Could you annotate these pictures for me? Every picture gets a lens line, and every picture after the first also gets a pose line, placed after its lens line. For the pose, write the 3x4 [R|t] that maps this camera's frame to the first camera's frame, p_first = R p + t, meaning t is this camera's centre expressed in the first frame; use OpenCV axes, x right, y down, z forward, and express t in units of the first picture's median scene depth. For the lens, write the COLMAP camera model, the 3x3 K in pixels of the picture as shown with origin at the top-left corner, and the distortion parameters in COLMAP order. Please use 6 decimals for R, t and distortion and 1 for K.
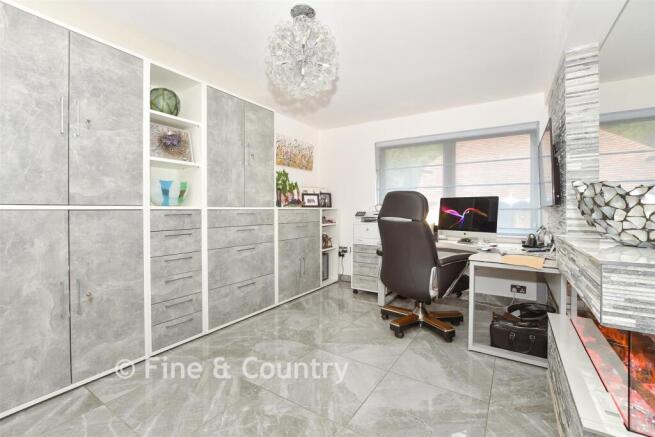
lens RADIAL K [[289.4, 0, 327.0], [0, 289.4, 211.4], [0, 0, 1]] dist [-0.005386, -0.000836]
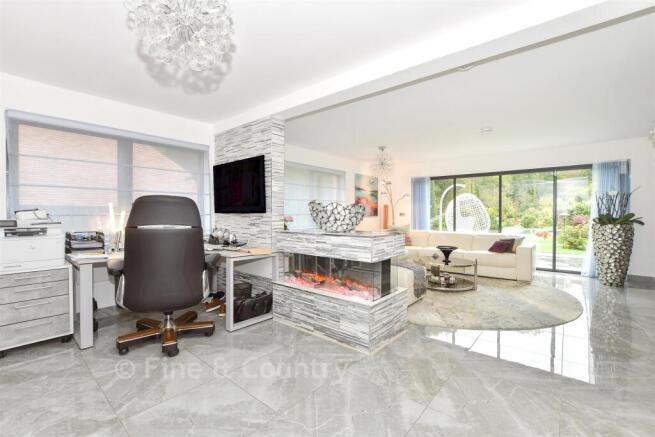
lens RADIAL K [[289.4, 0, 326.2], [0, 289.4, 217.4], [0, 0, 1]] dist [-0.005386, -0.000836]
pose [[0.145974, -0.013985, 0.989190, -0.611106], [0.008386, 0.999882, 0.012899, -0.011247], [-0.989253, 0.006412, 0.146074, 0.405530]]
